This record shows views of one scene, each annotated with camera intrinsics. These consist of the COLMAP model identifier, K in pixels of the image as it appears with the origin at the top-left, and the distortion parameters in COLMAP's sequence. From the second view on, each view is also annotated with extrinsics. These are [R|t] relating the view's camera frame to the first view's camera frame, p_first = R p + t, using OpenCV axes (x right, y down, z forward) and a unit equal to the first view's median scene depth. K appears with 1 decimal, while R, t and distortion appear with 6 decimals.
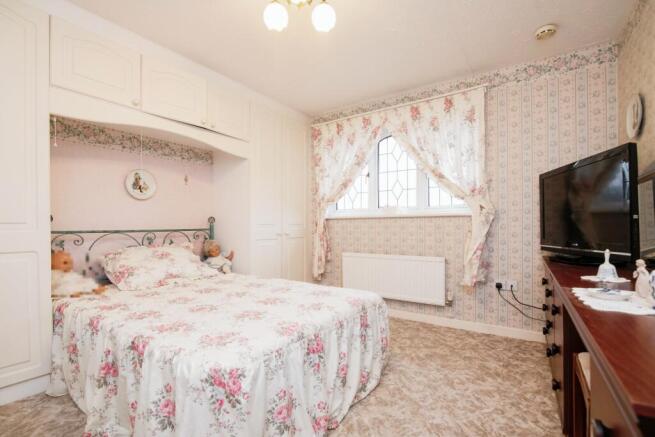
lens RADIAL K [[299.9, 0, 324.9], [0, 299.9, 221.0], [0, 0, 1]] dist [-0.016378, -0.000169]
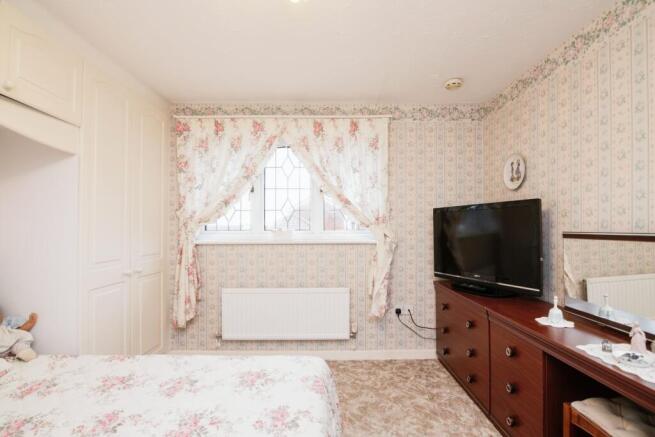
lens RADIAL K [[299.9, 0, 329.6], [0, 299.9, 218.7], [0, 0, 1]] dist [-0.016378, -0.000169]
pose [[0.817685, 0.011123, 0.575558, -0.199135], [-0.006342, 0.999927, -0.010315, -0.086180], [-0.575630, 0.004784, 0.817696, 0.258510]]
